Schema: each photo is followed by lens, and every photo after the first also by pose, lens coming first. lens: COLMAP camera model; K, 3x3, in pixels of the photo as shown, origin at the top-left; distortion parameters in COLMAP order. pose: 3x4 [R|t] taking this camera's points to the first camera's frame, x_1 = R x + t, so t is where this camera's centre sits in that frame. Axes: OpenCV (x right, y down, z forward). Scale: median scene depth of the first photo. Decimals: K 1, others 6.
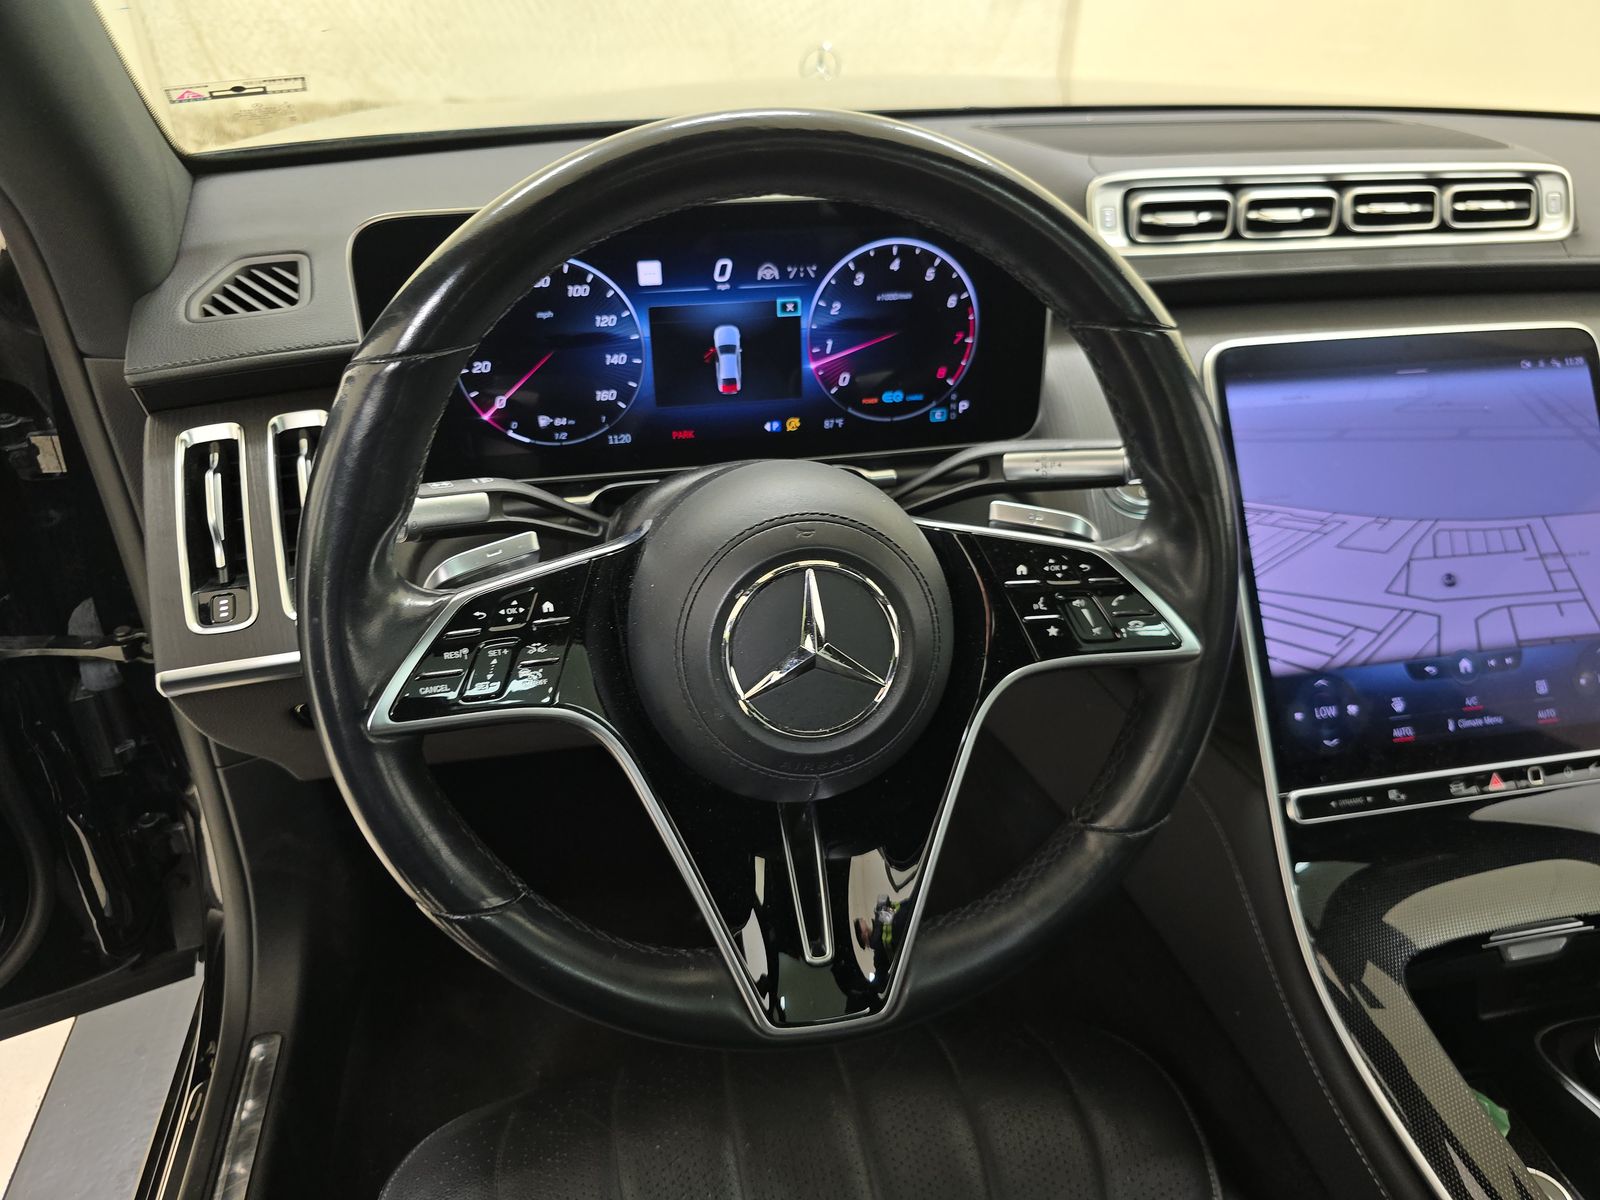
lens RADIAL K [[1064.0, 0, 811.2], [0, 1064.0, 597.8], [0, 0, 1]] dist [0.039870, -0.047785]
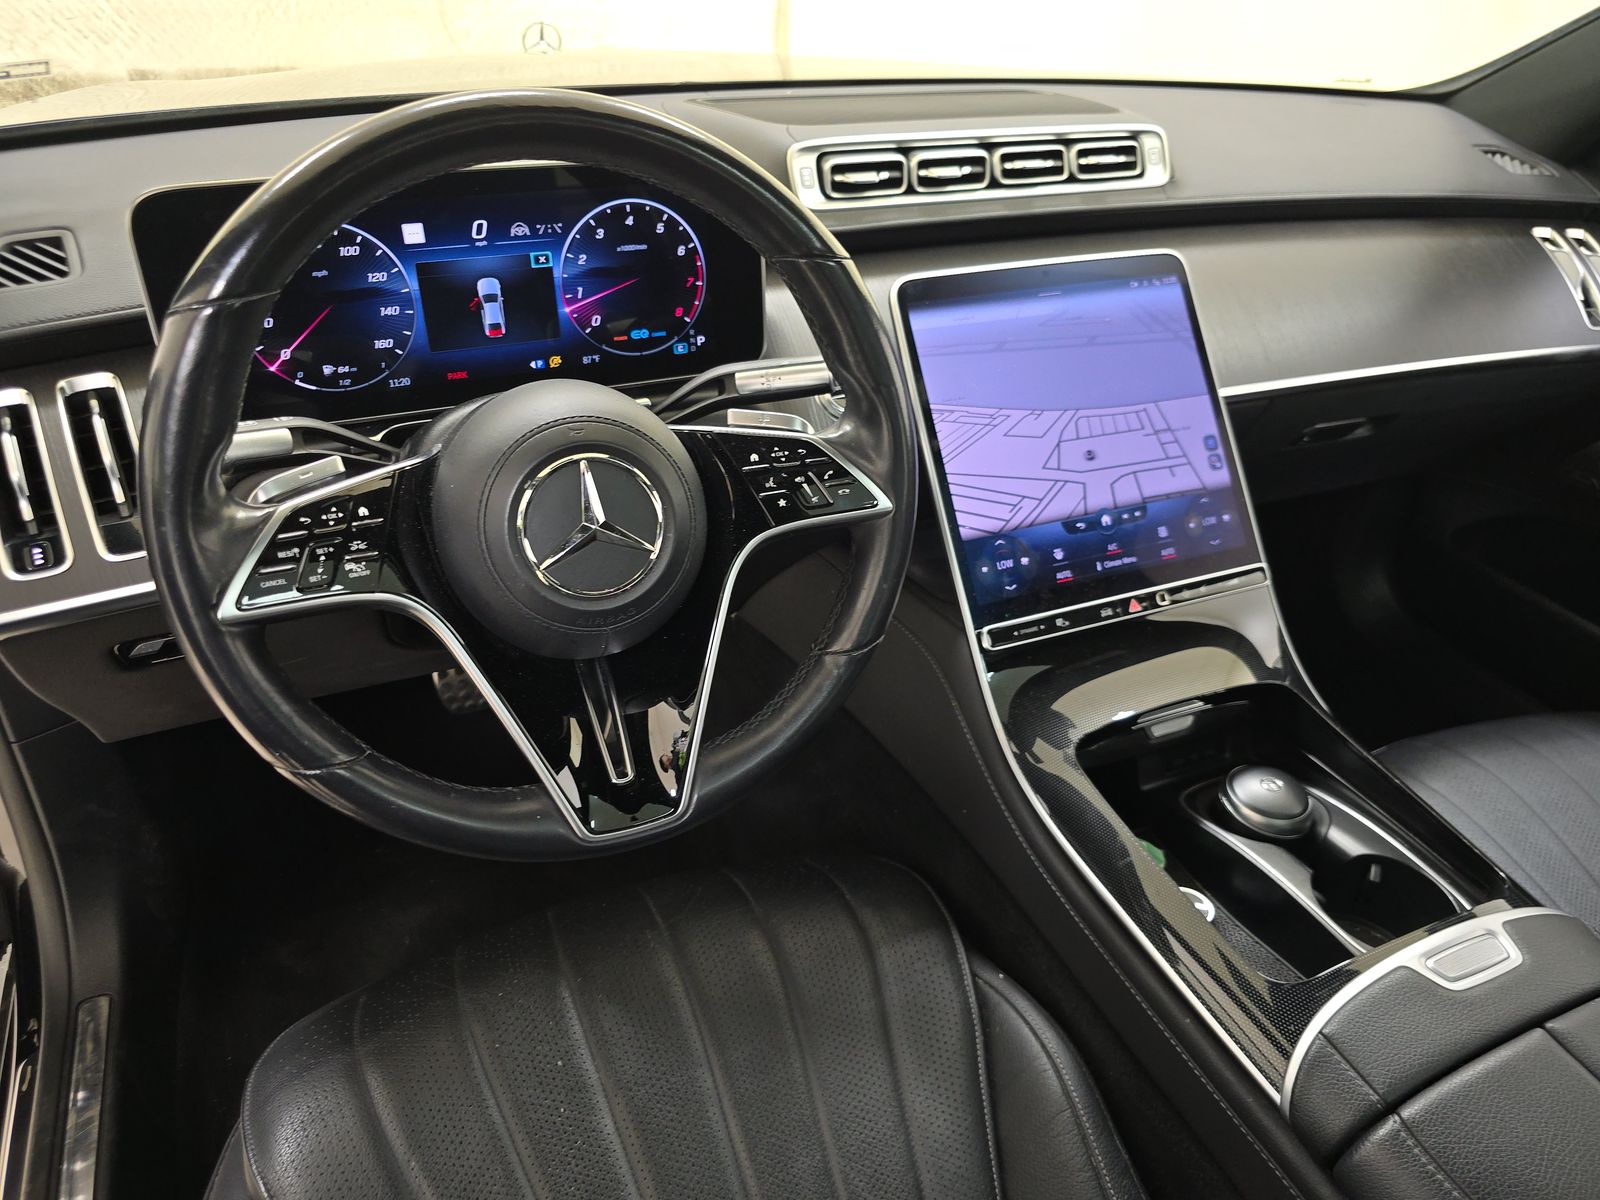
lens RADIAL K [[1072.5, 0, 800.0], [0, 1072.5, 600.0], [0, 0, 1]] dist [0.041406, -0.037656]
pose [[0.976402, -0.101055, 0.190860, -0.007096], [0.097166, 0.994826, 0.029650, 0.088655], [-0.192869, -0.010405, 0.981169, -0.210234]]
